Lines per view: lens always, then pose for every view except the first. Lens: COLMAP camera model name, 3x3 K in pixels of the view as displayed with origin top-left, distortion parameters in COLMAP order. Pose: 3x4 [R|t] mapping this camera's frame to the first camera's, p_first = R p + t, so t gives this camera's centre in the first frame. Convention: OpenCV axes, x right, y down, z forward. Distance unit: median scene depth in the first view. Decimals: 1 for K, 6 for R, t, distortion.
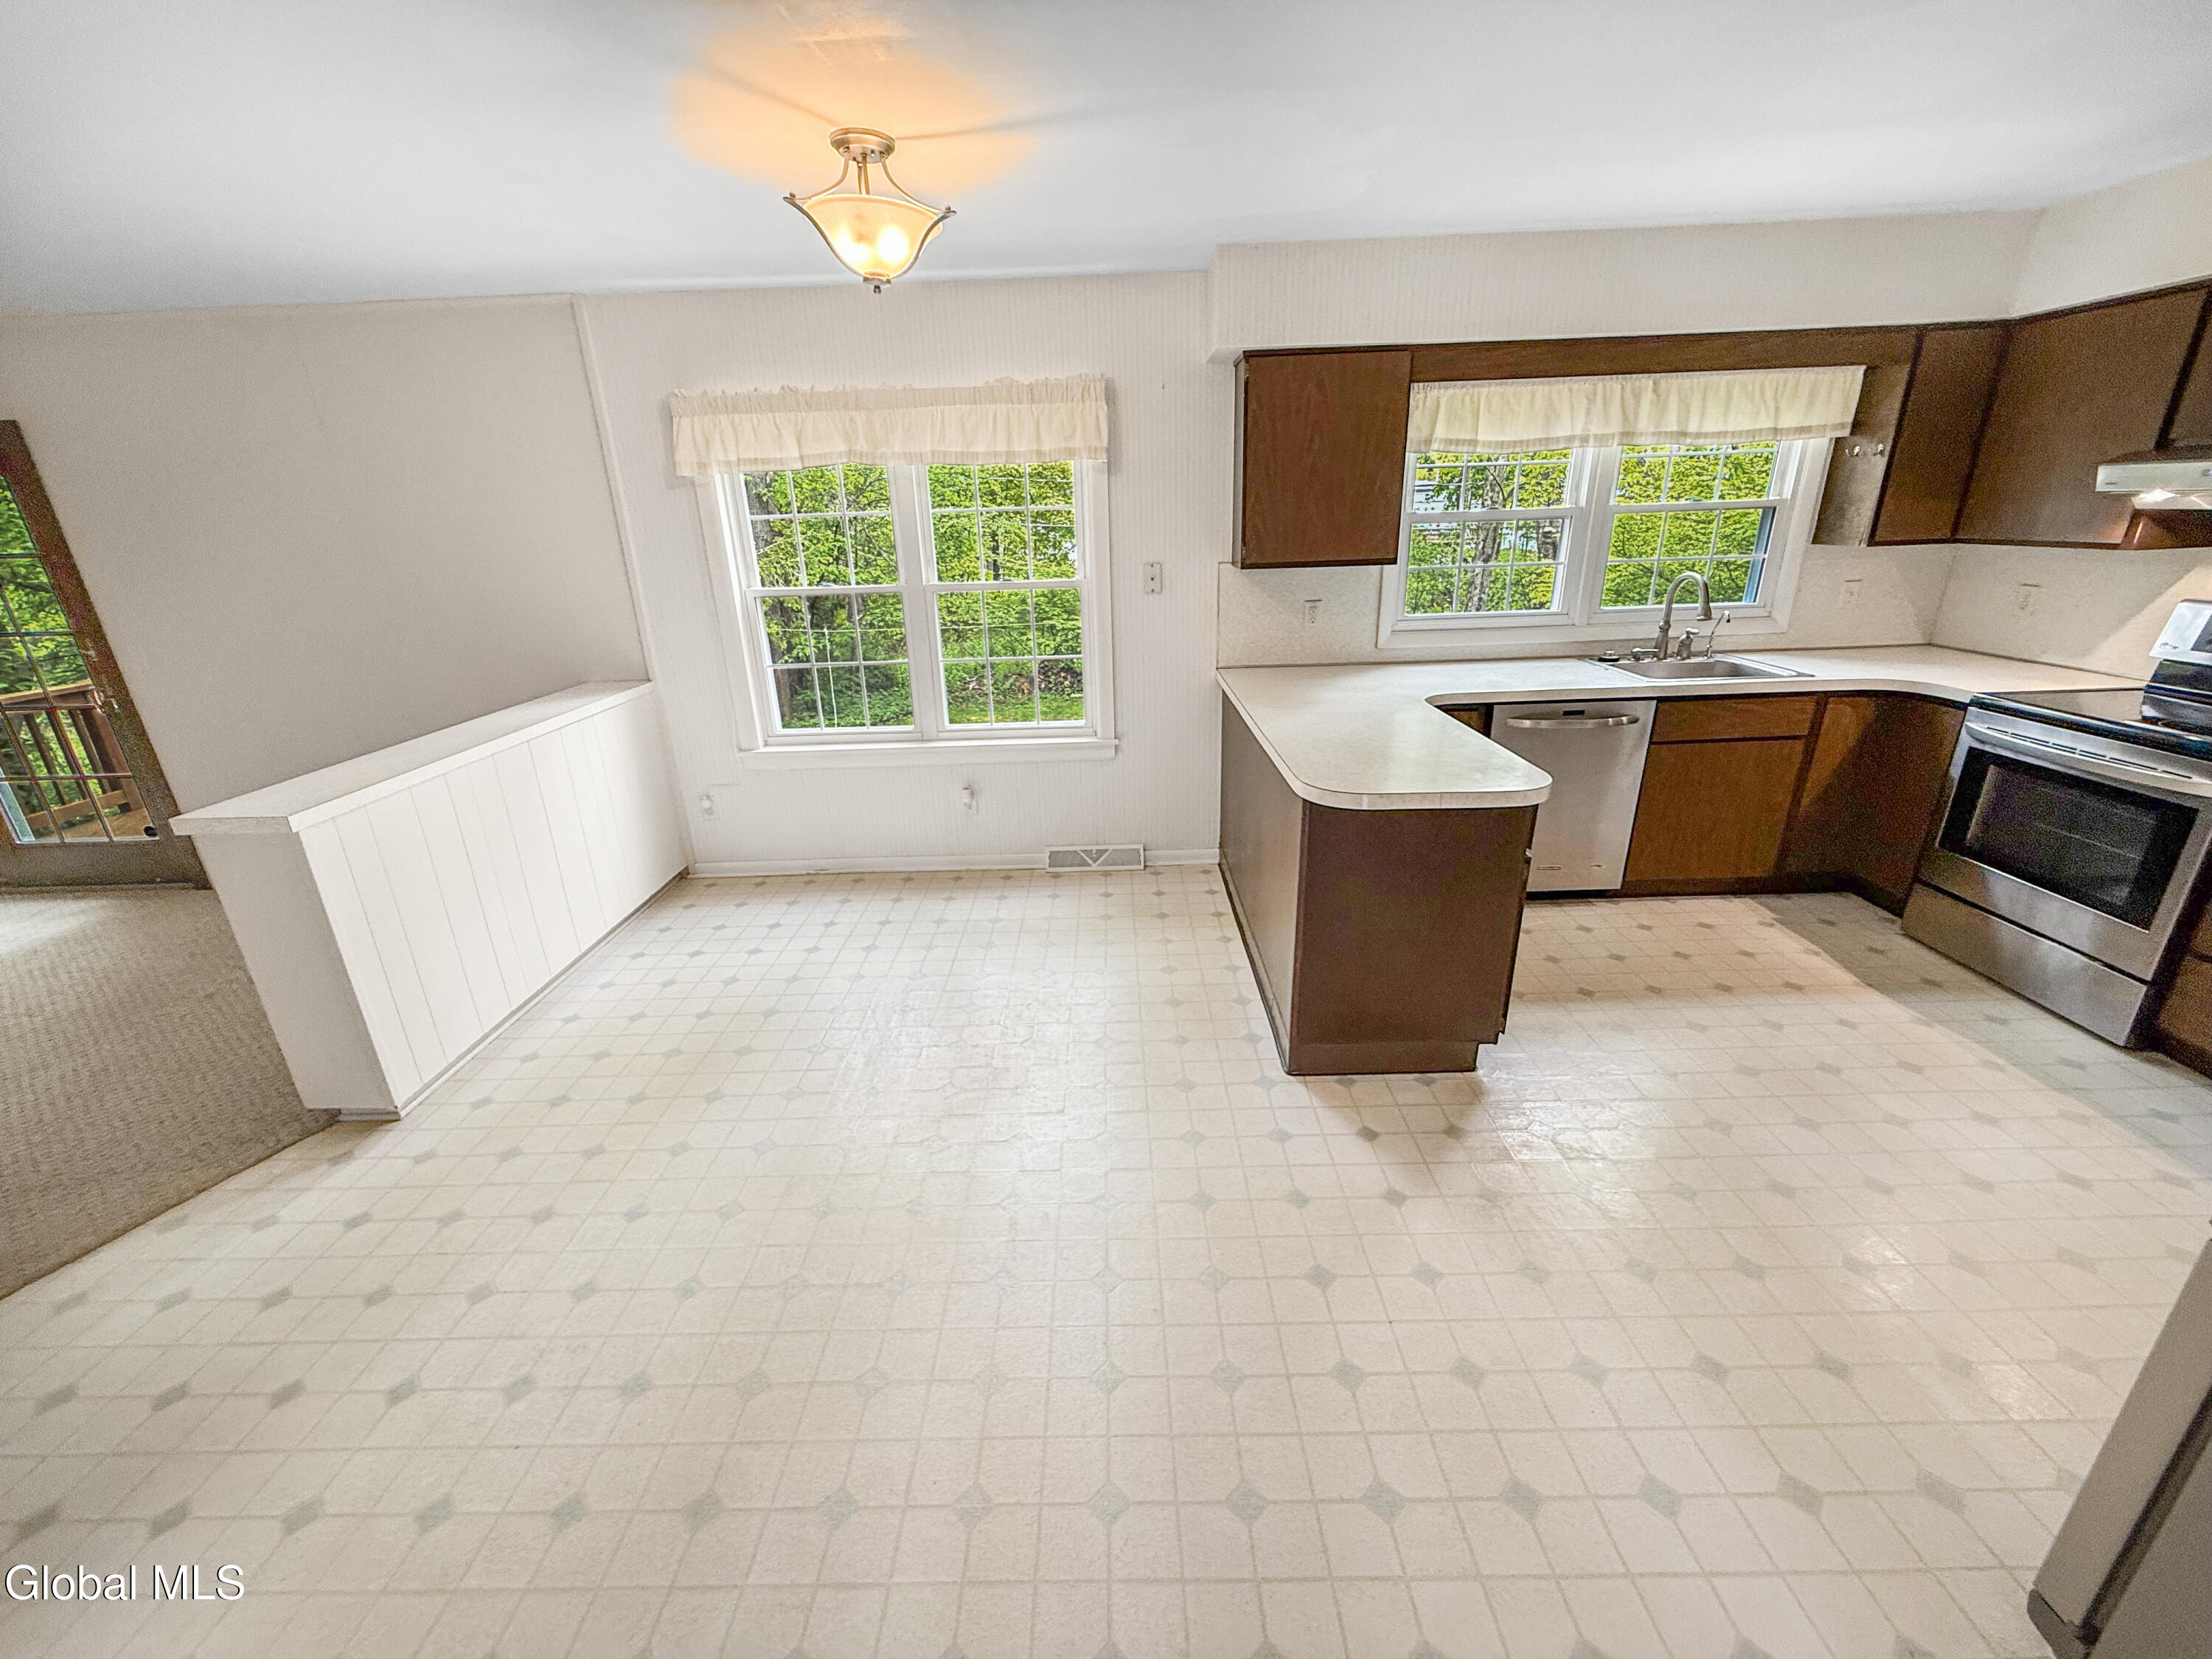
lens RADIAL K [[882.6, 0, 1100.8], [0, 882.6, 832.6], [0, 0, 1]] dist [0.001690, -0.000243]
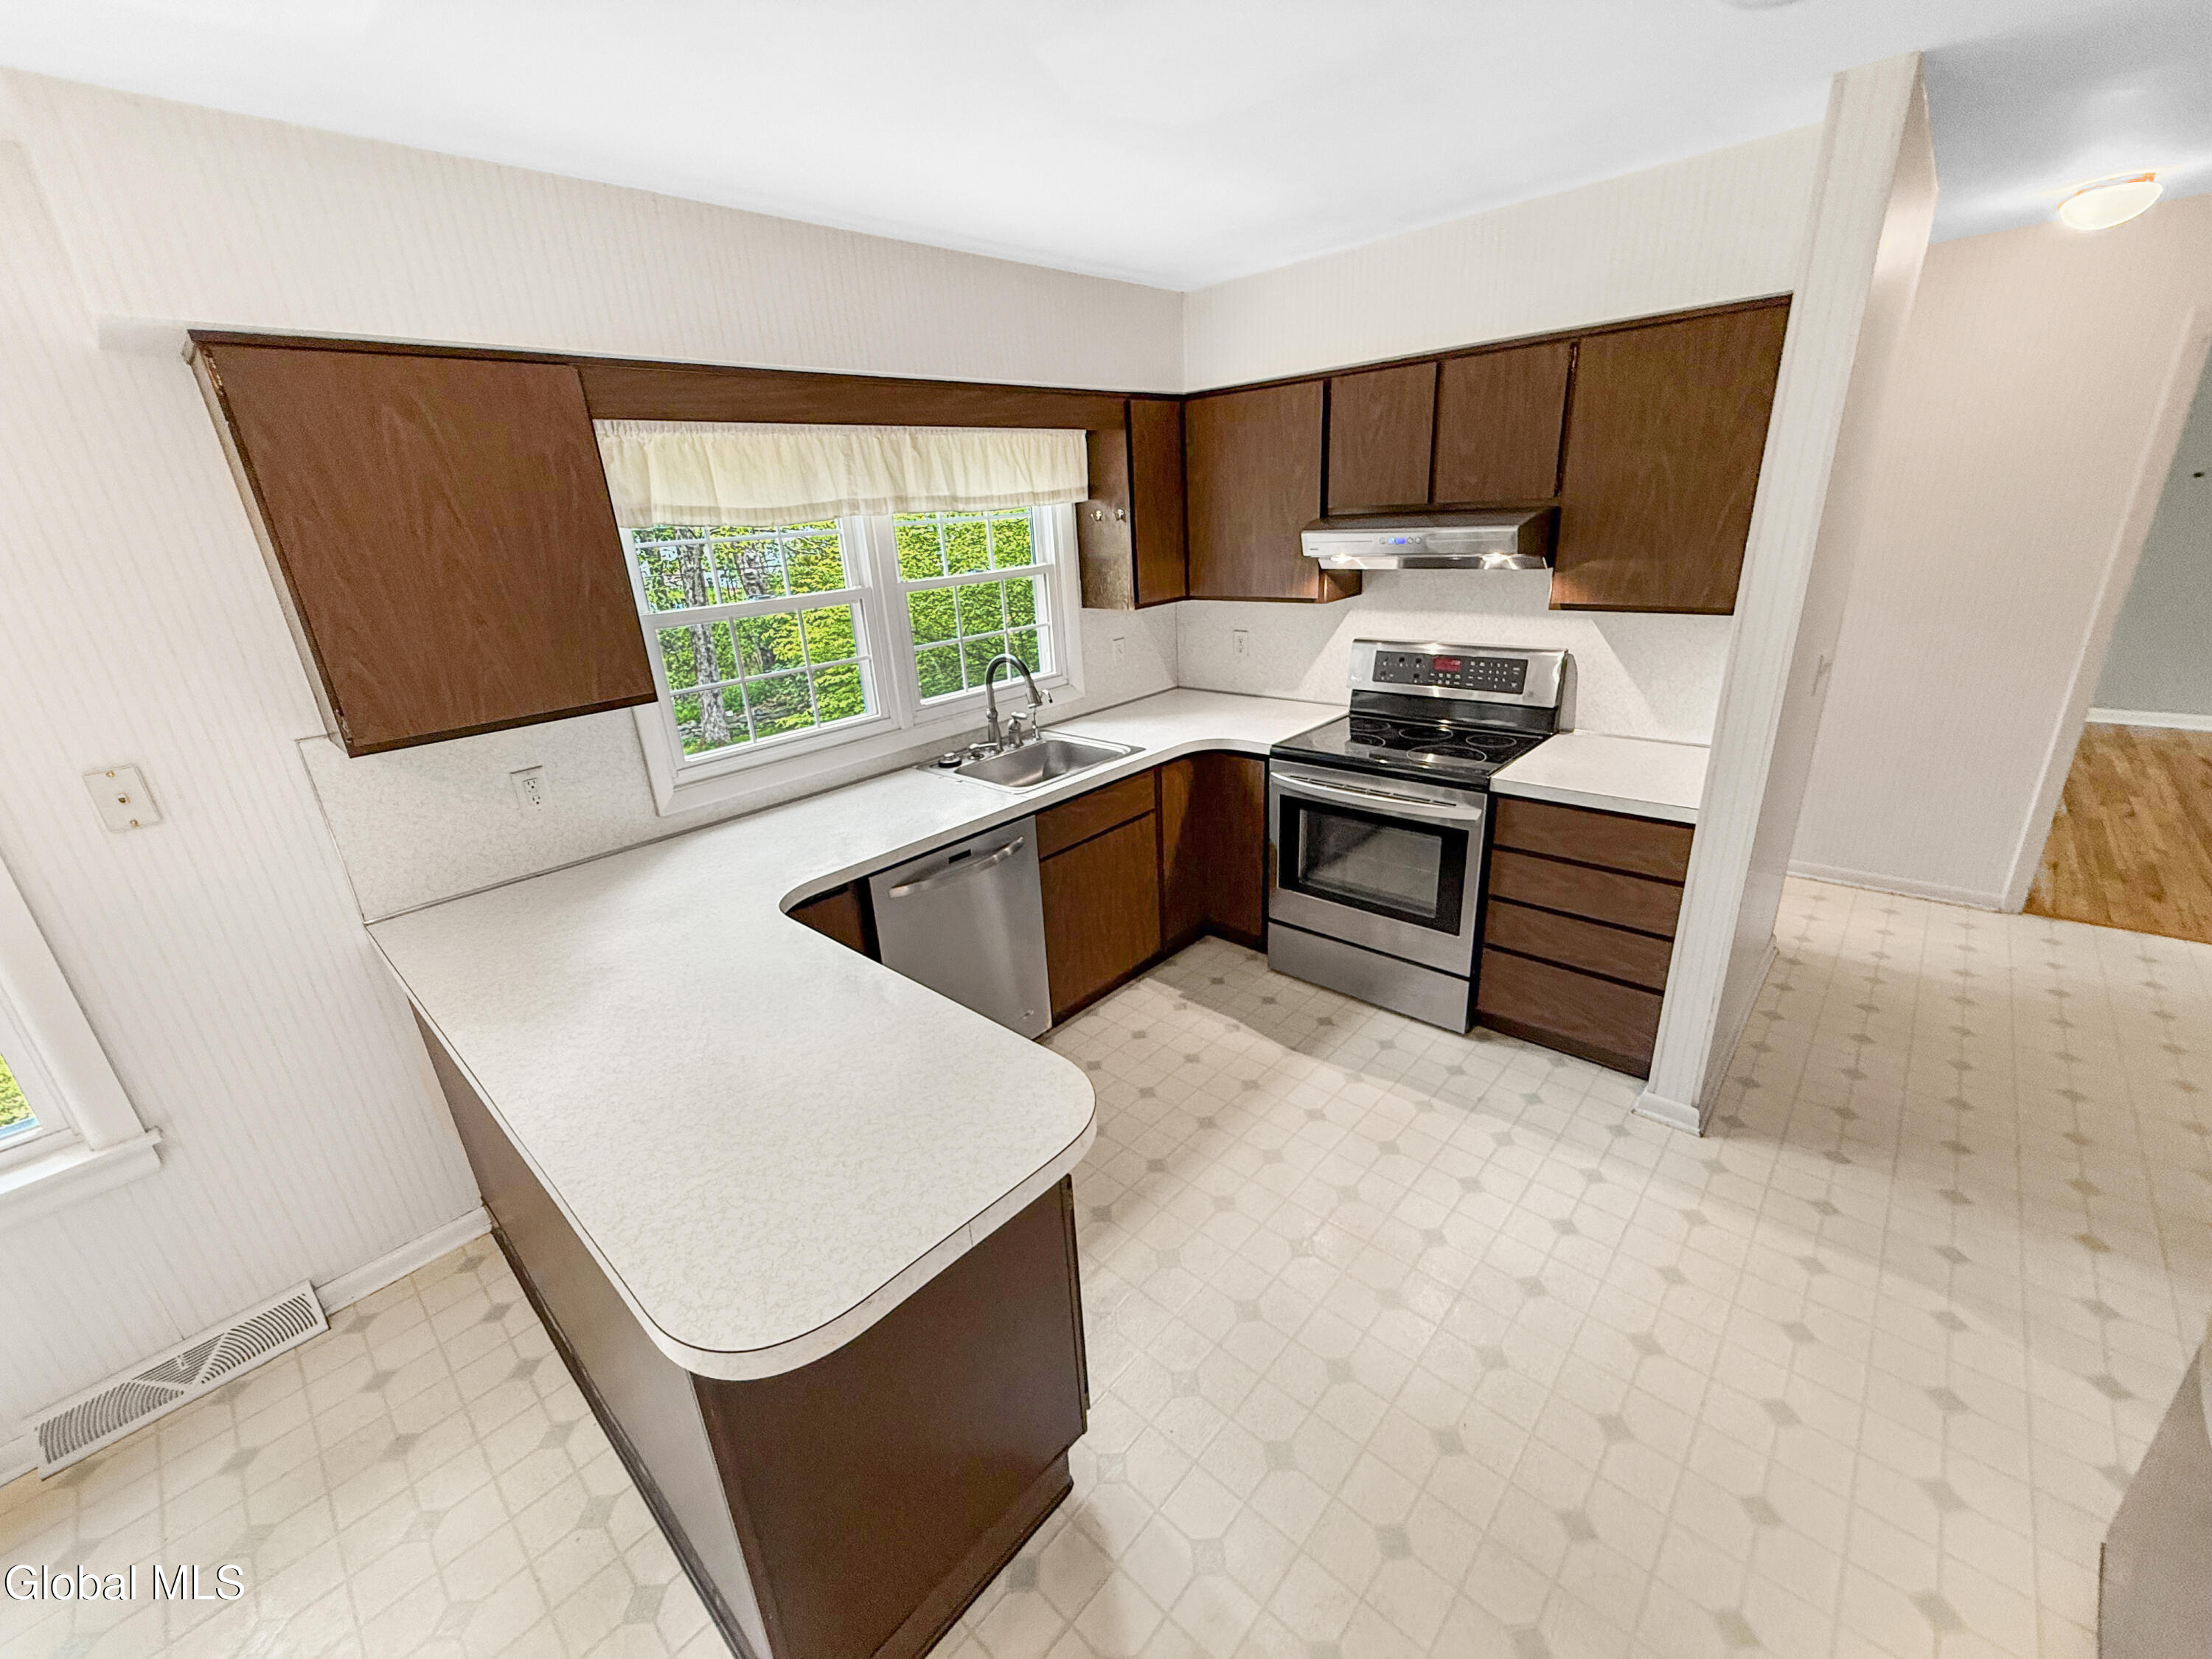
lens RADIAL K [[882.6, 0, 1100.8], [0, 882.6, 832.6], [0, 0, 1]] dist [0.001690, -0.000243]
pose [[0.679482, -0.260912, 0.685732, 0.093525], [0.287306, 0.954614, 0.078530, -0.175467], [-0.675099, 0.143655, 0.723605, 0.346237]]
